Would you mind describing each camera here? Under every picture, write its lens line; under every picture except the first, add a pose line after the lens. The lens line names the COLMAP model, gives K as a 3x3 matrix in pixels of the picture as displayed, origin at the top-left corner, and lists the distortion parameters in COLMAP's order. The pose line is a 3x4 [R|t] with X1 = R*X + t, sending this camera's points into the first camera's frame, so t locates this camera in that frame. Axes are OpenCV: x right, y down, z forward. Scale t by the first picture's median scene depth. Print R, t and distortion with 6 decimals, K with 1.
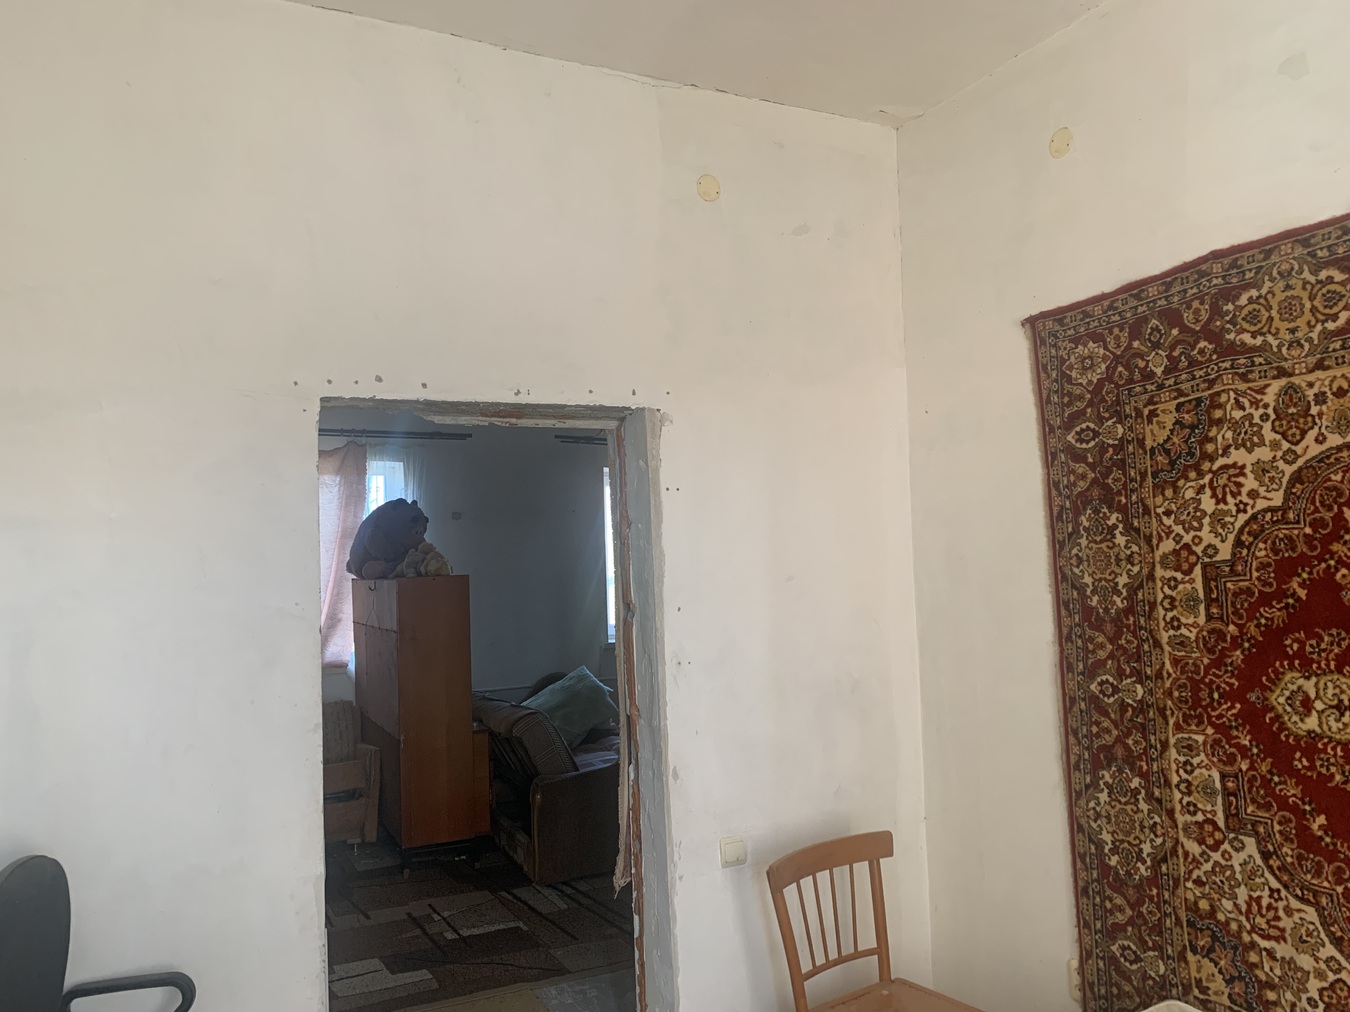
lens RADIAL K [[1057.7, 0, 650.4], [0, 1057.7, 498.2], [0, 0, 1]] dist [0.036061, -0.053414]
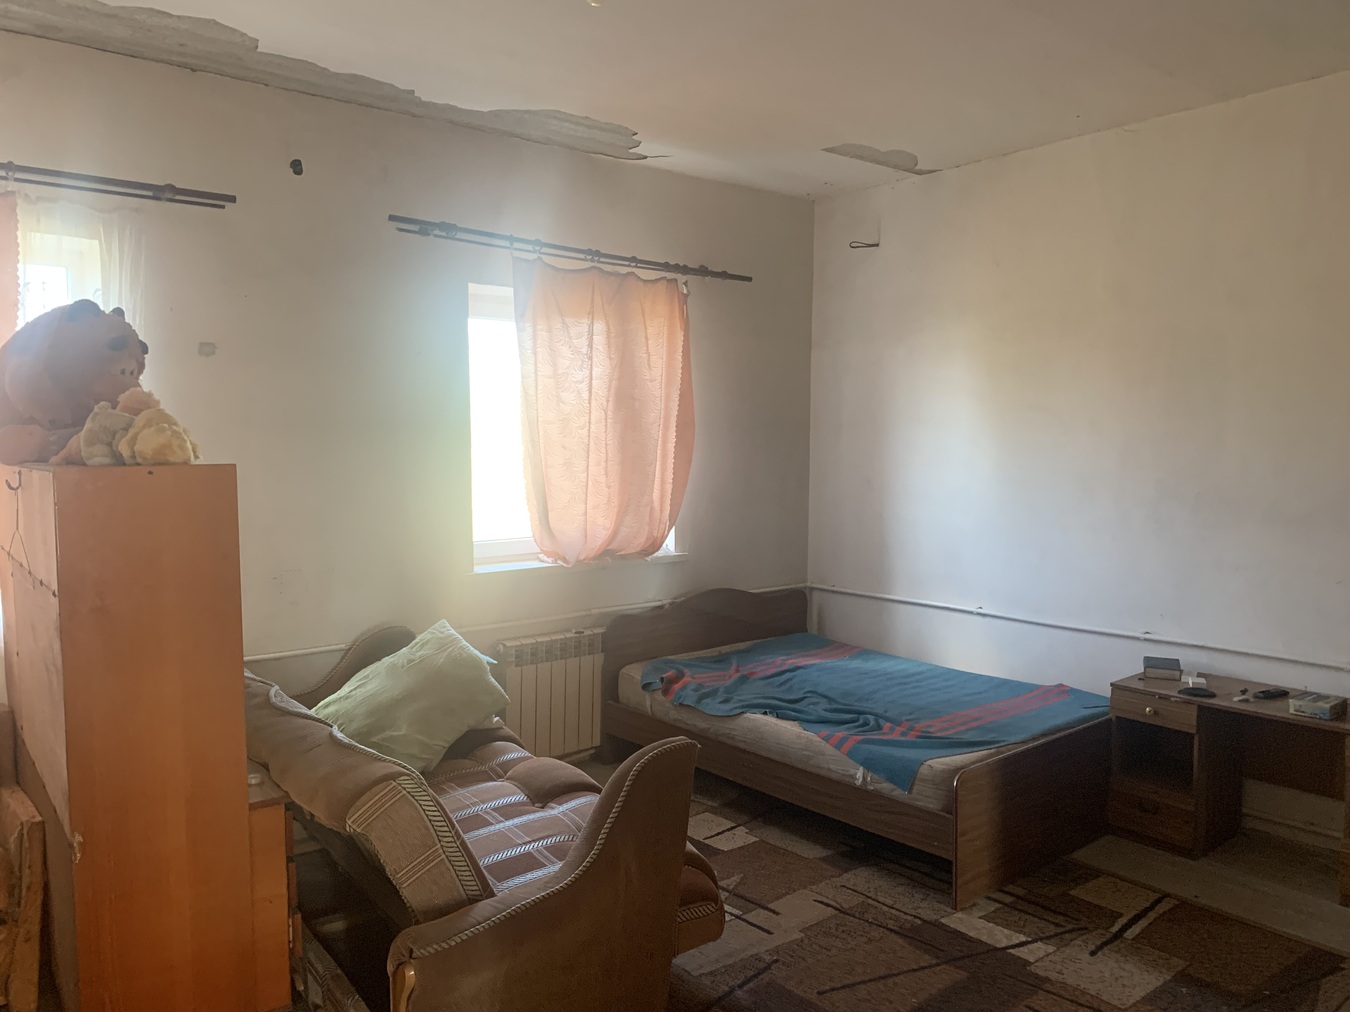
lens RADIAL K [[1031.3, 0, 649.9], [0, 1031.3, 531.8], [0, 0, 1]] dist [-0.000781, -0.005339]
pose [[0.975163, 0.016357, 0.220886, -0.094015], [-0.048193, 0.989046, 0.139521, 0.030451], [-0.216184, -0.146701, 0.965269, 0.521555]]
